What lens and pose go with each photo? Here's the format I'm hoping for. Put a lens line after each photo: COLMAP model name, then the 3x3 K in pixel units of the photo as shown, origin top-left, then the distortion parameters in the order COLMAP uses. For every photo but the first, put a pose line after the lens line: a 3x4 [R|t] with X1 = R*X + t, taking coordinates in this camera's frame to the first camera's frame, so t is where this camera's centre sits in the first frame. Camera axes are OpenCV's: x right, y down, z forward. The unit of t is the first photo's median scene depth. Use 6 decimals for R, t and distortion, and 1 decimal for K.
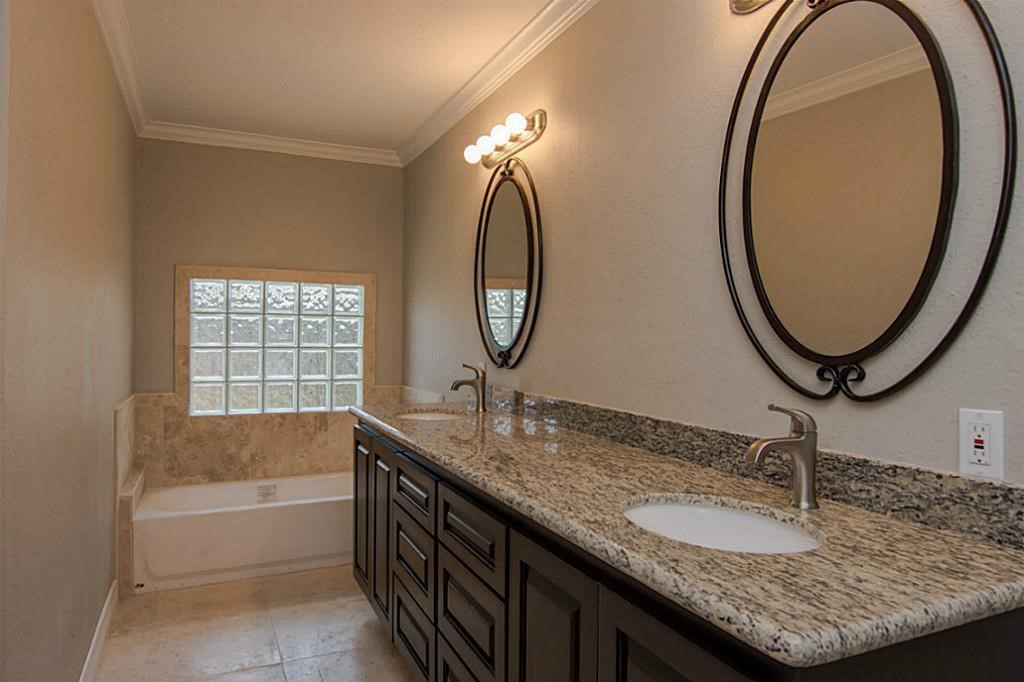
lens RADIAL K [[665.8, 0, 512.9], [0, 665.8, 344.0], [0, 0, 1]] dist [0.001253, 0.005915]
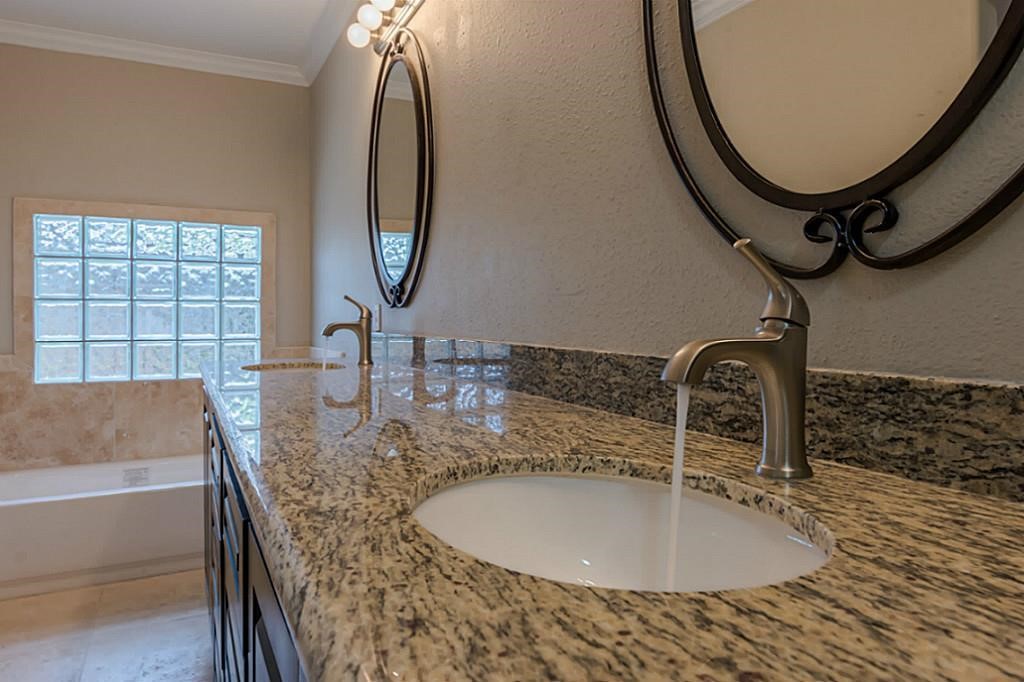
lens RADIAL K [[665.8, 0, 512.4], [0, 665.8, 330.5], [0, 0, 1]] dist [0.001253, 0.005915]
pose [[0.999683, -0.011732, 0.022288, 0.205242], [0.011638, 0.999923, 0.004331, 0.121473], [-0.022337, -0.004070, 0.999742, 0.463222]]
